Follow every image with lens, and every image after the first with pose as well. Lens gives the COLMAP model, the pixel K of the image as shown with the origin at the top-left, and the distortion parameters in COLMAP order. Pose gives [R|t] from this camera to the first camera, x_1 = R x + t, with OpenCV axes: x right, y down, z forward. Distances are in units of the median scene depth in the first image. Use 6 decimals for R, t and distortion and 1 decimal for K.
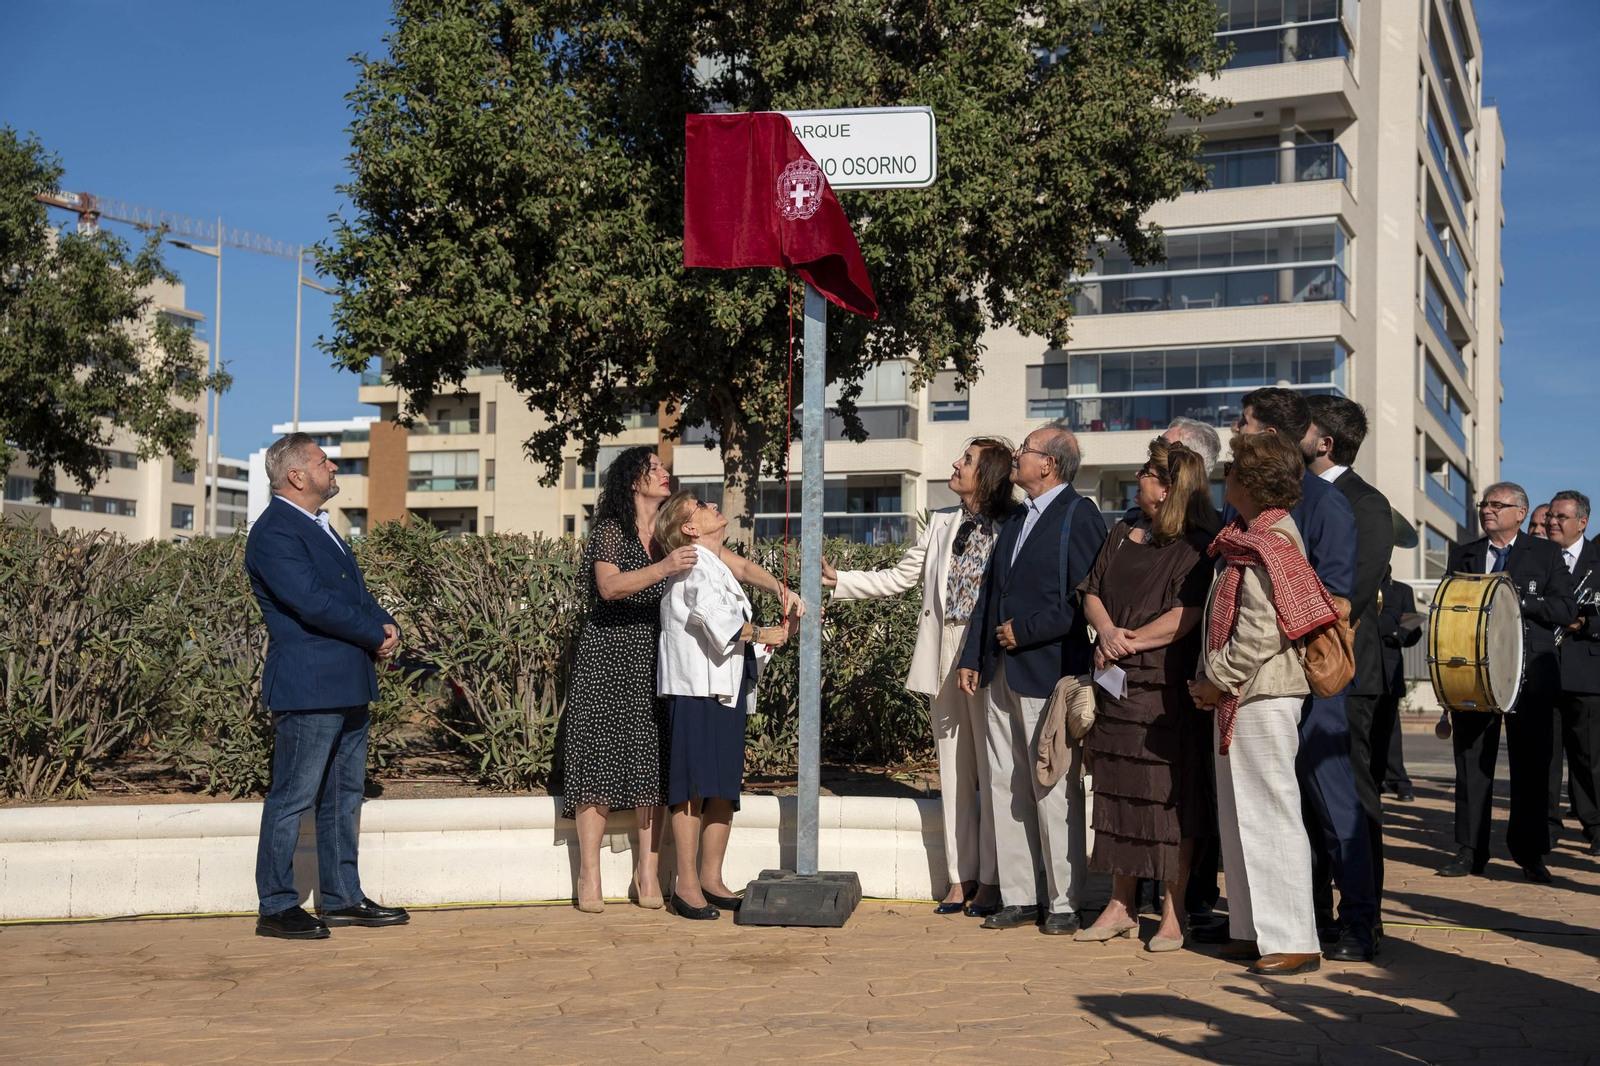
lens RADIAL K [[2071.0, 0, 800.7], [0, 2071.0, 540.1], [0, 0, 1]] dist [0.195836, 0.000000]
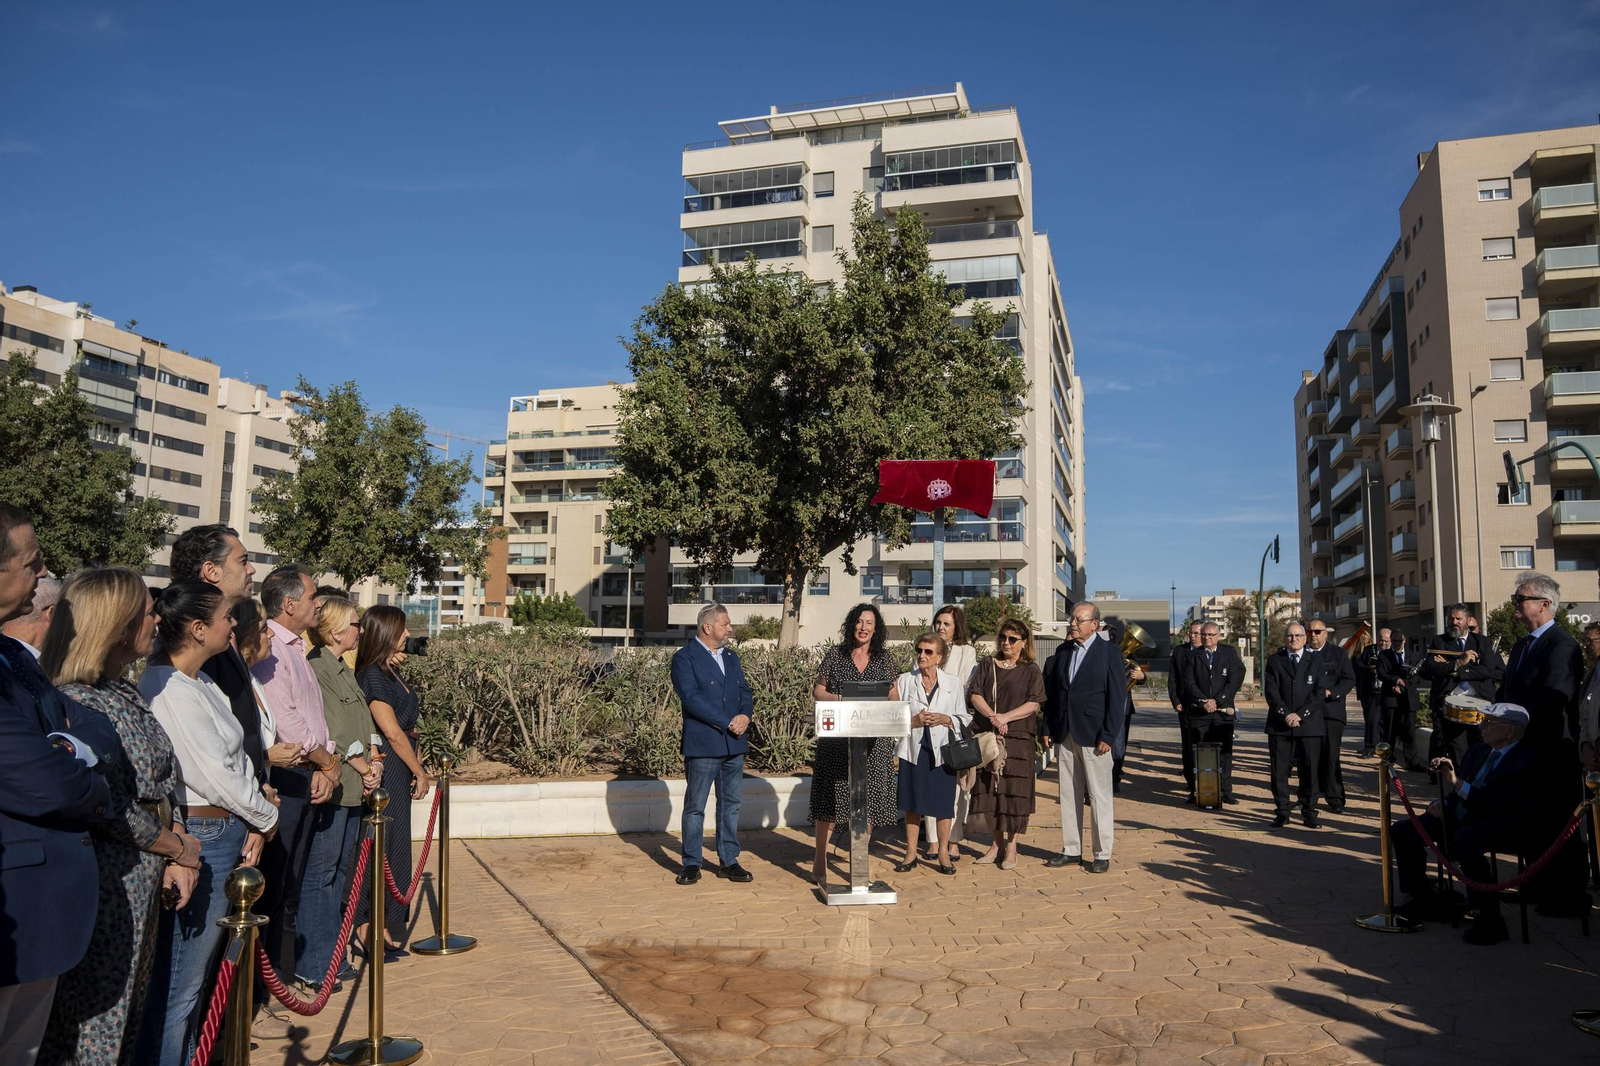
lens RADIAL K [[1135.1, 0, 804.5], [0, 1135.1, 538.1], [0, 0, 1]] dist [-0.102378, 0.059290]
pose [[0.996382, 0.011193, 0.084244, -0.120066], [-0.007387, 0.998944, -0.045357, -0.036677], [-0.084662, 0.044571, 0.995412, -0.082918]]
